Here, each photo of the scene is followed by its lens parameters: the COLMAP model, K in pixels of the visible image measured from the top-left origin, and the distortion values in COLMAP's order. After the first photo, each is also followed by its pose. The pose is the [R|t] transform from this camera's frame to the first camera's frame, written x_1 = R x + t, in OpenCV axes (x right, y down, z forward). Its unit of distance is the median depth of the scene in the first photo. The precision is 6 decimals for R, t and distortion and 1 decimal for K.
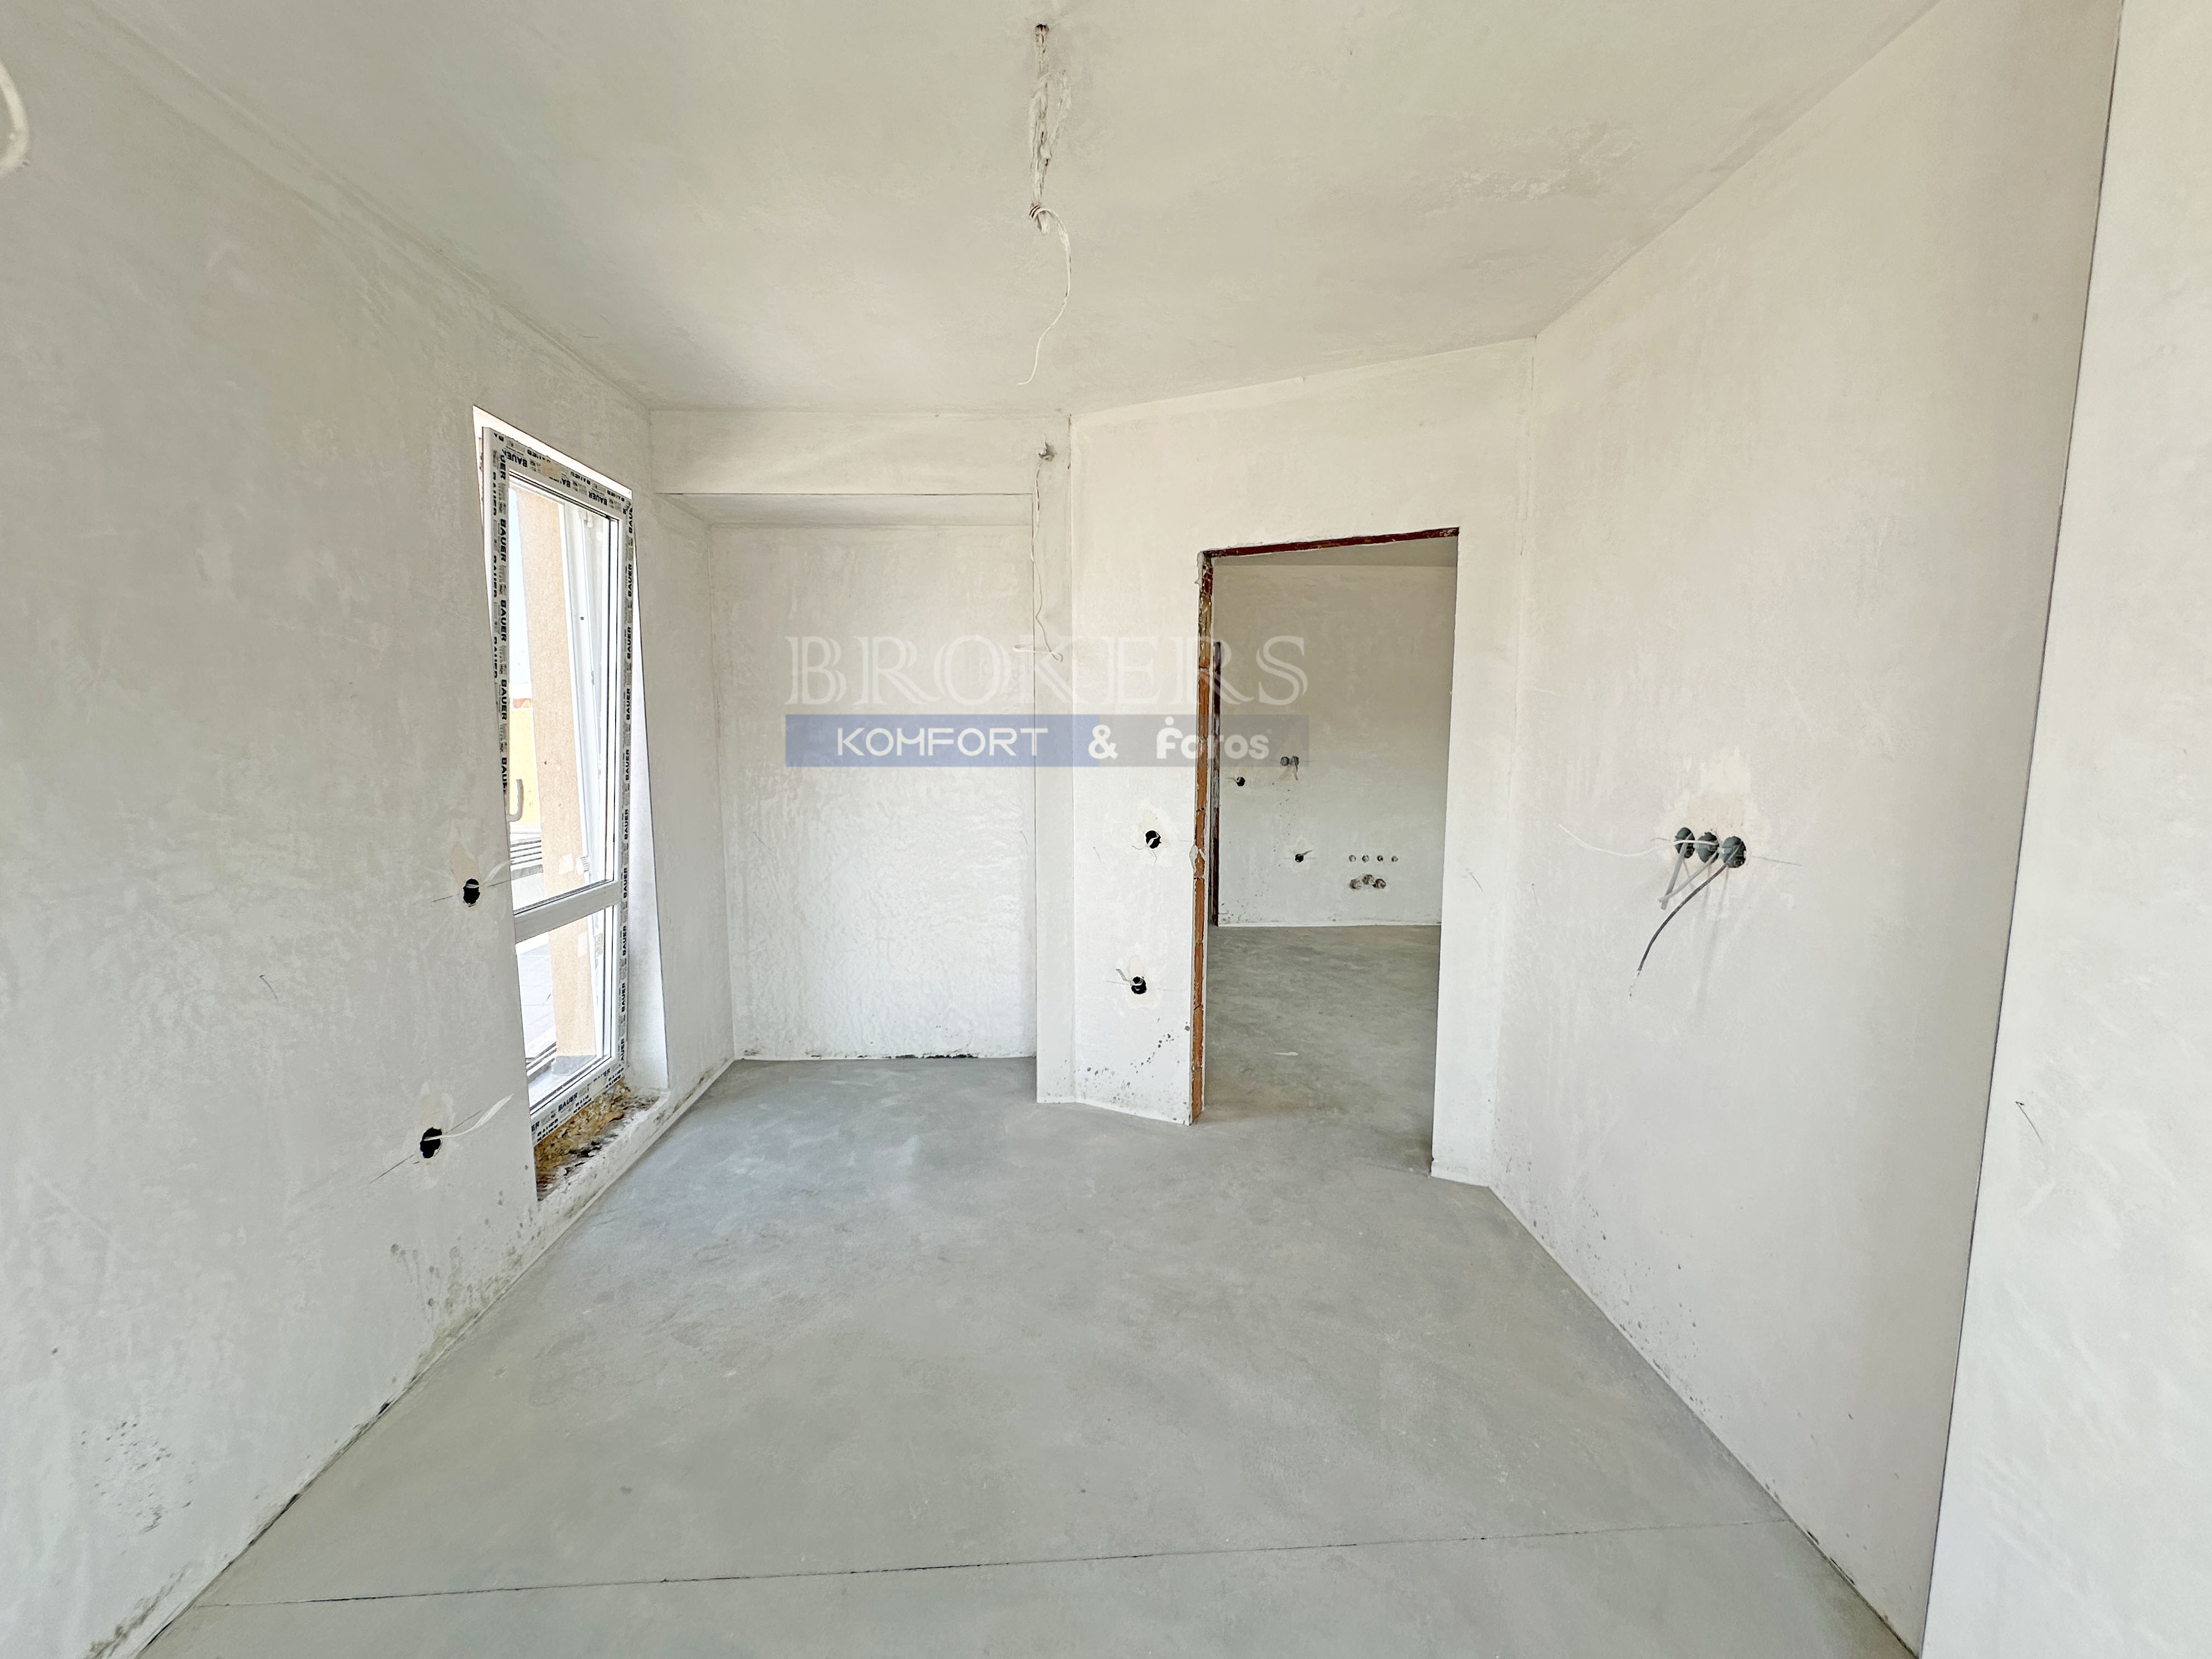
lens RADIAL K [[880.4, 0, 1112.0], [0, 880.4, 816.8], [0, 0, 1]] dist [-0.005288, 0.000122]
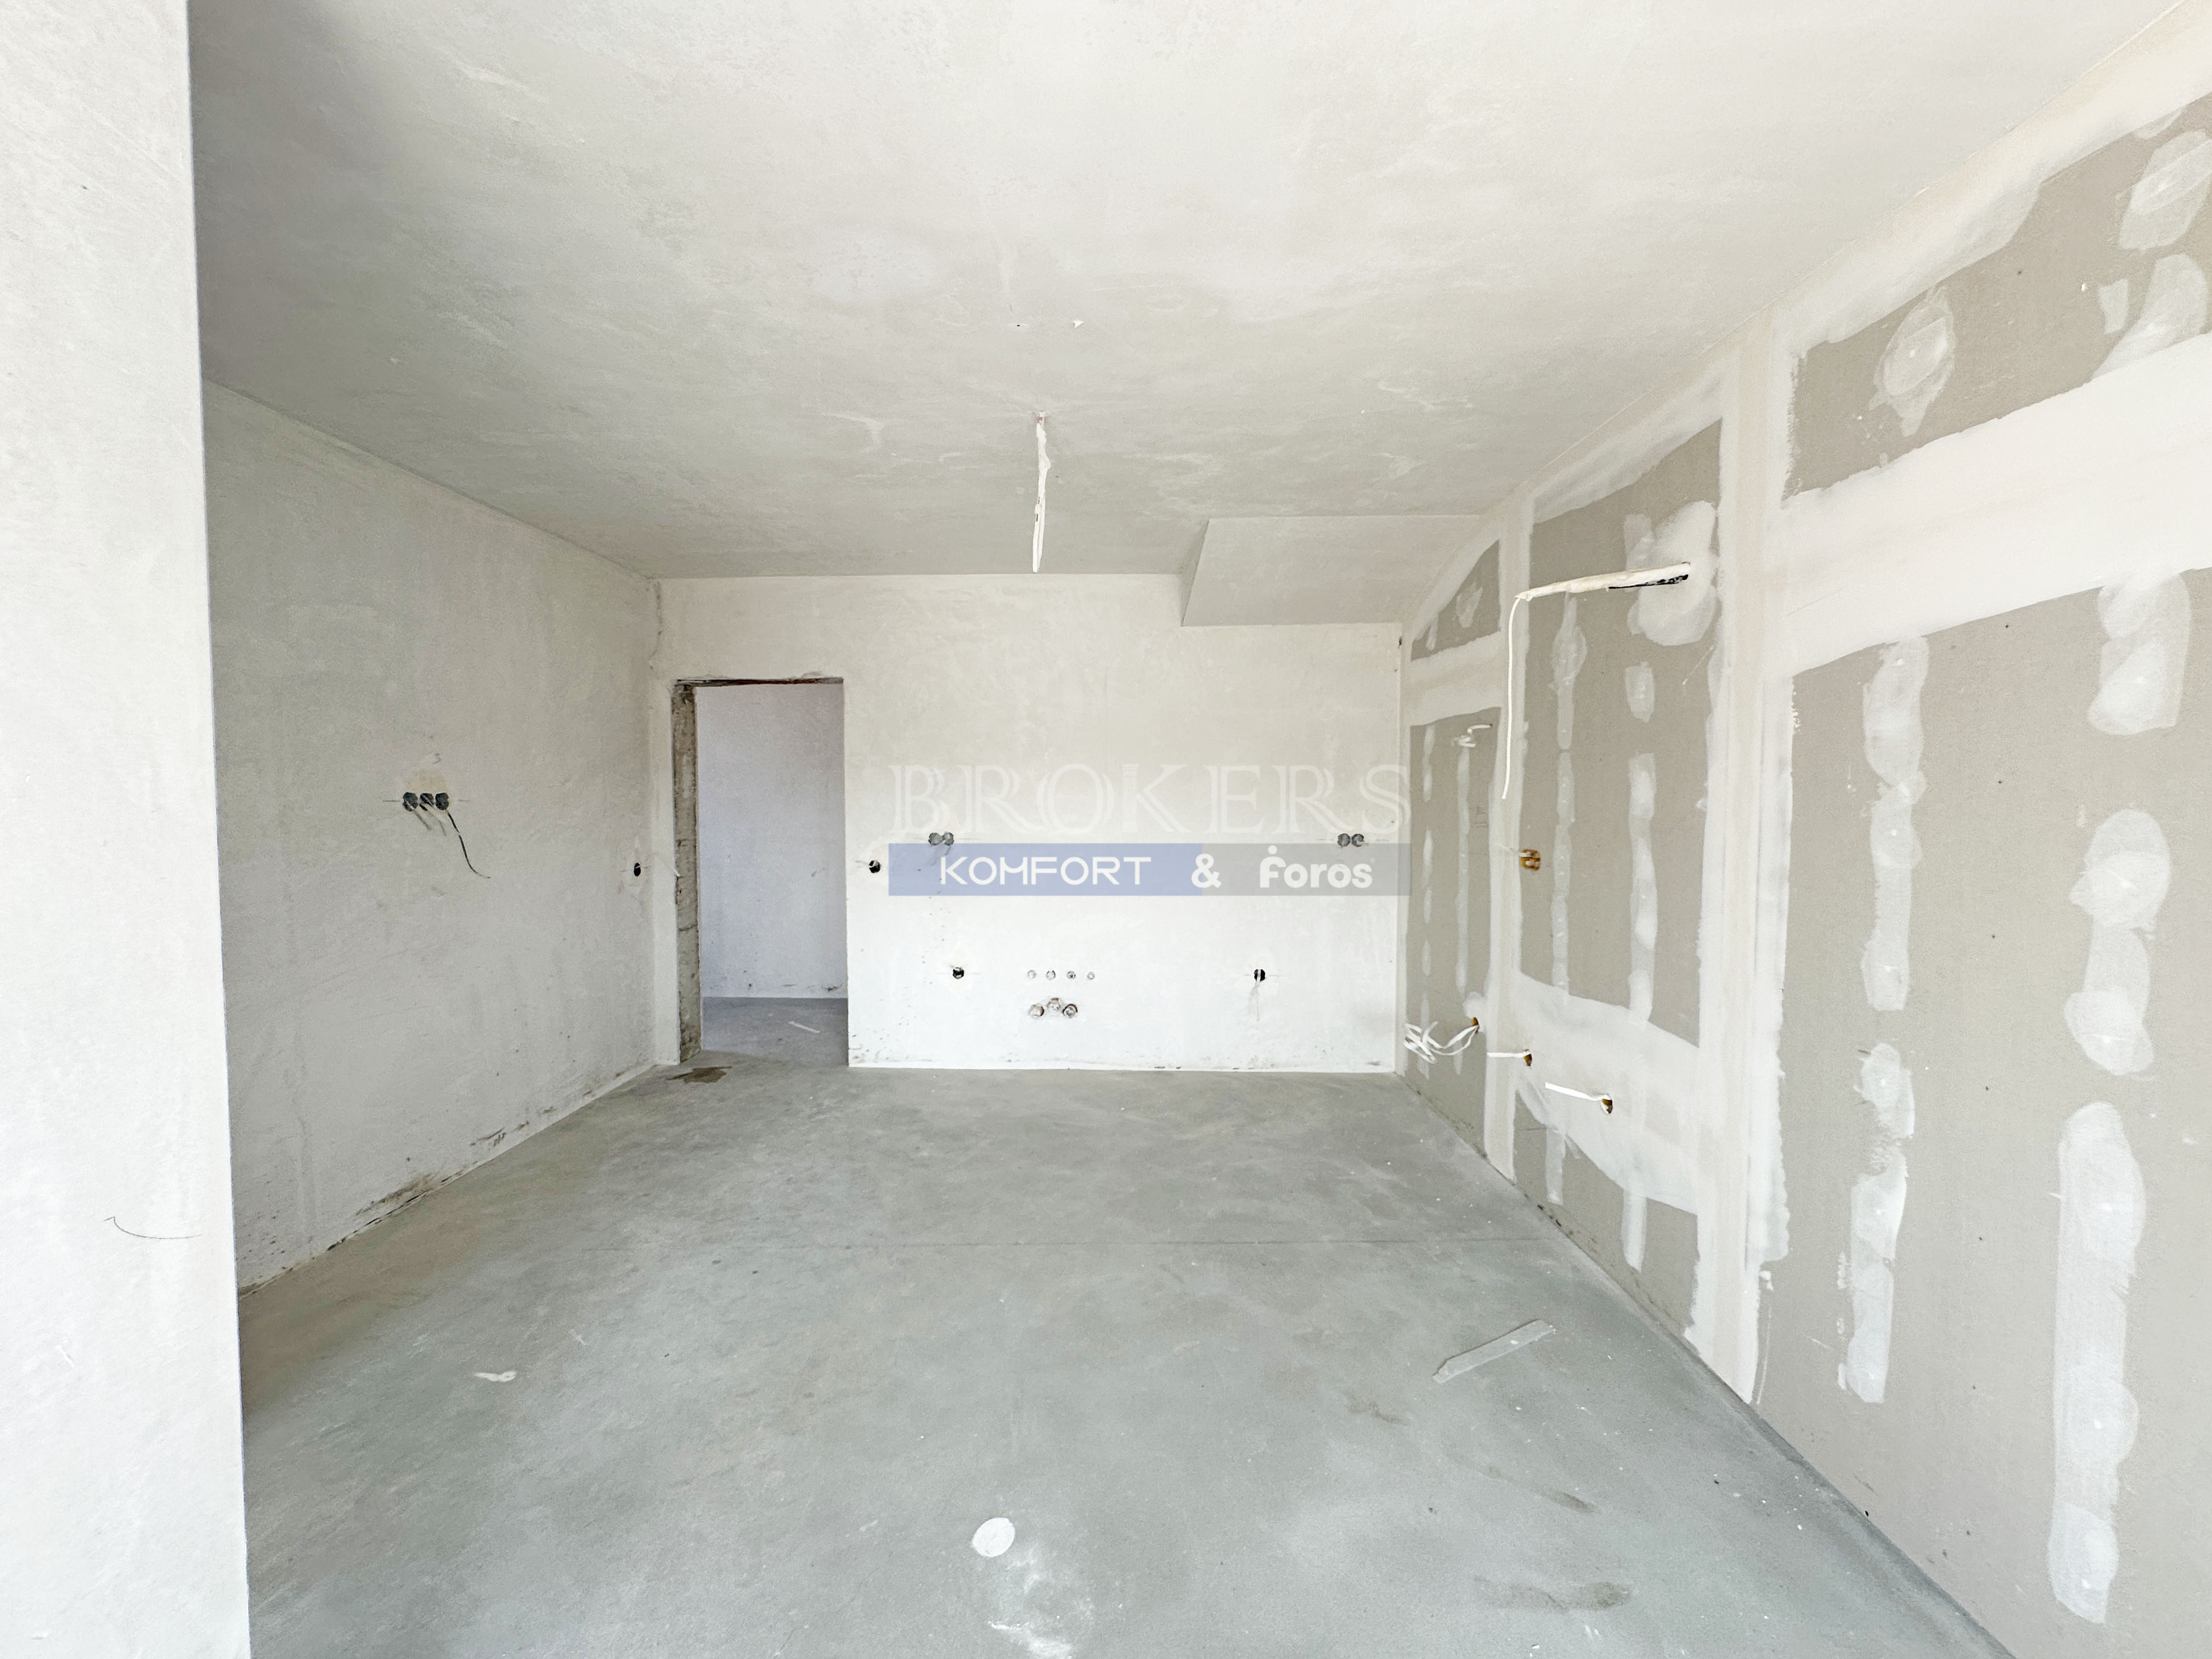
lens RADIAL K [[880.4, 0, 1098.7], [0, 880.4, 833.6], [0, 0, 1]] dist [-0.005288, 0.000122]
pose [[0.997963, -0.000833, -0.063785, 0.373214], [-0.003153, 0.998049, -0.062359, -0.022981], [0.063712, 0.062433, 0.996013, 0.277630]]
